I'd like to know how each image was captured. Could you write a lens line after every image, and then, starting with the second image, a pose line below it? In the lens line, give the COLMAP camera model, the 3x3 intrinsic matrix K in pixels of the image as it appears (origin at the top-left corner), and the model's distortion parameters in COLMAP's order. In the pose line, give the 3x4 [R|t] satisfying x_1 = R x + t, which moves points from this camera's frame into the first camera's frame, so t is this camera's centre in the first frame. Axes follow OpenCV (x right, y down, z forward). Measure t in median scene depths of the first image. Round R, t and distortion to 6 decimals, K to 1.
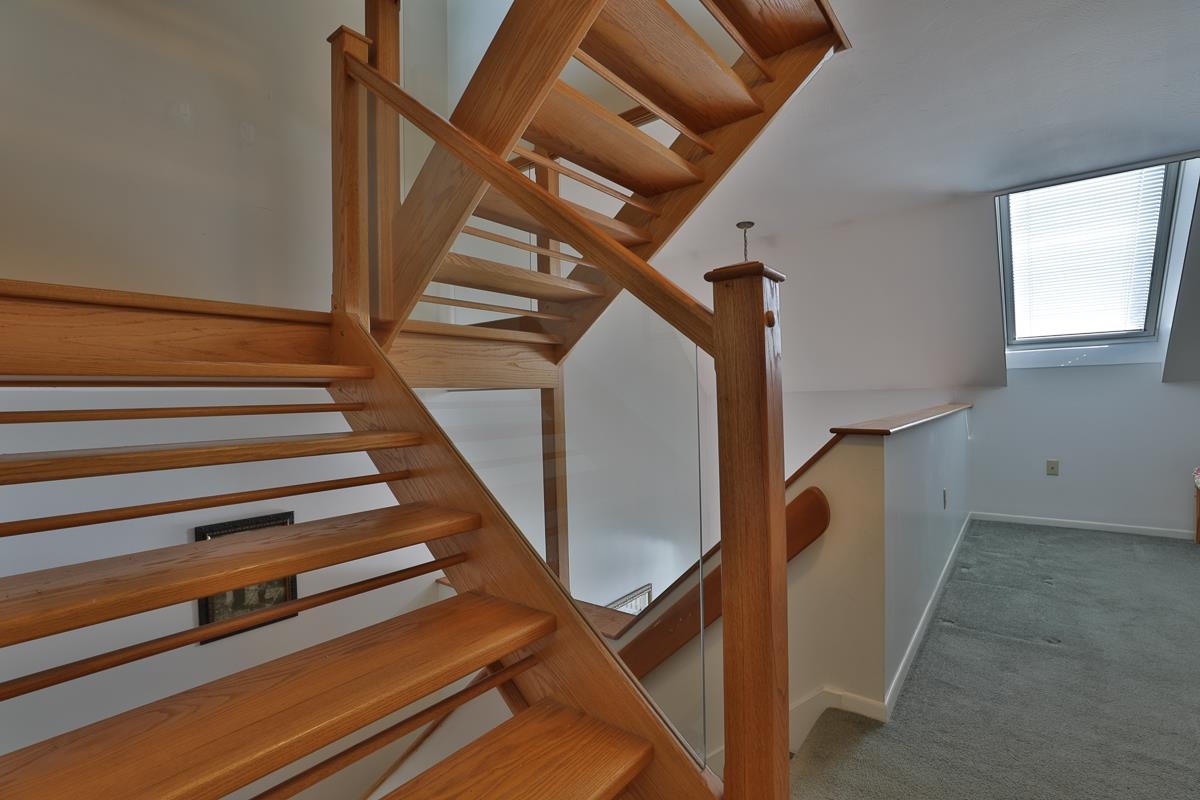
lens RADIAL K [[559.7, 0, 600.5], [0, 559.7, 393.8], [0, 0, 1]] dist [-0.042081, 0.011511]
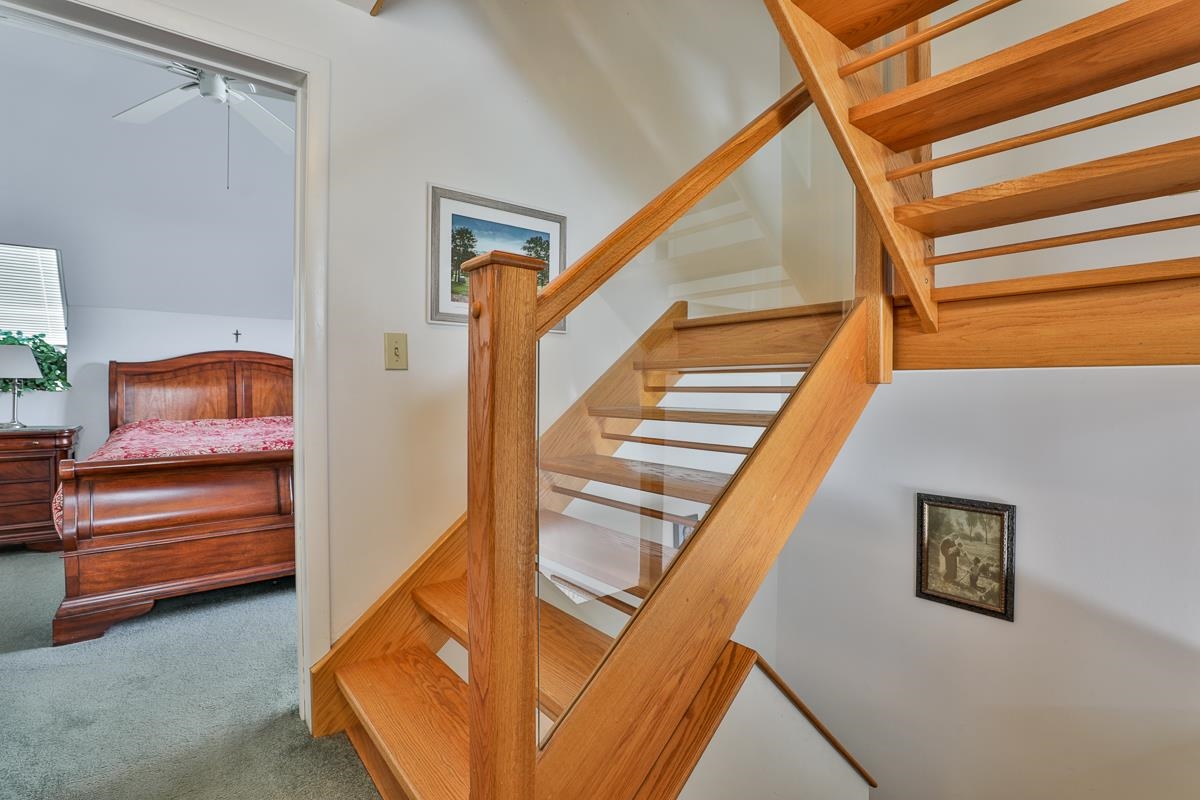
lens RADIAL K [[559.7, 0, 600.5], [0, 559.7, 393.8], [0, 0, 1]] dist [-0.042081, 0.011511]
pose [[-0.223893, 0.034133, -0.974016, 0.488783], [0.008638, 0.999417, 0.033038, -0.005299], [0.974575, -0.001016, -0.224057, 0.581276]]
